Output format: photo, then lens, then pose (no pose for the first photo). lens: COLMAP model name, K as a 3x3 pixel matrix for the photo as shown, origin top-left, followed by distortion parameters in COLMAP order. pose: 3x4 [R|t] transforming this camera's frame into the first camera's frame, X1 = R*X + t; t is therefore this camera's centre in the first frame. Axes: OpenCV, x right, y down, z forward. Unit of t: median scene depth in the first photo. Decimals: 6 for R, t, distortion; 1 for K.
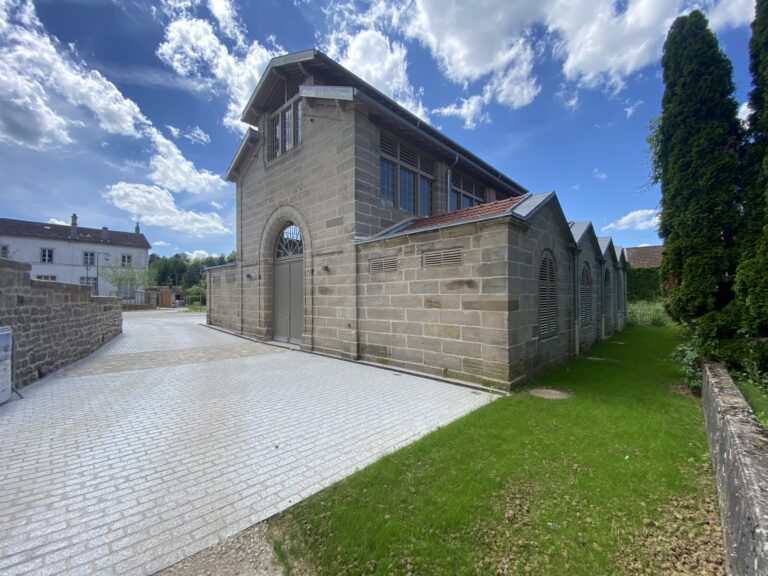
lens RADIAL K [[305.9, 0, 384.0], [0, 305.9, 288.0], [0, 0, 1]] dist [0.016672, -0.023073]
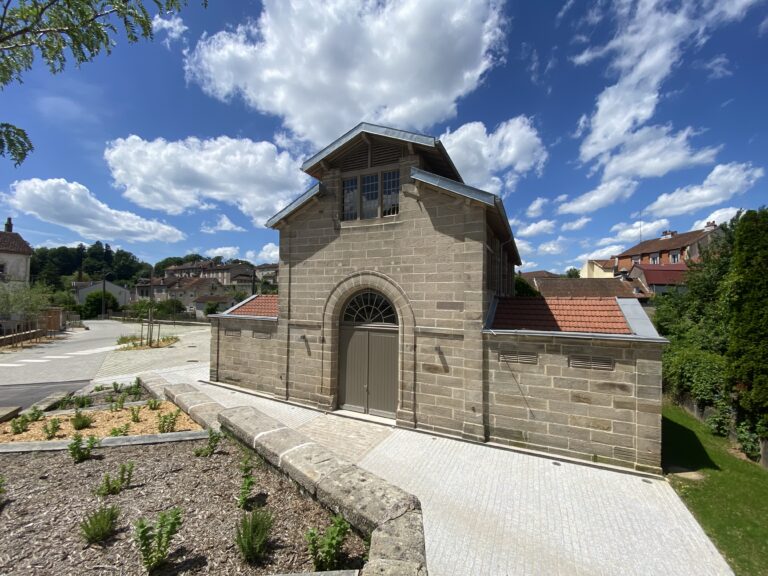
lens RADIAL K [[305.9, 0, 384.0], [0, 305.9, 288.0], [0, 0, 1]] dist [0.016672, -0.023073]
pose [[0.955136, 0.048936, 0.292096, -0.764941], [-0.036837, 0.998226, -0.046781, -0.239964], [-0.293867, 0.033922, 0.955244, 0.057692]]
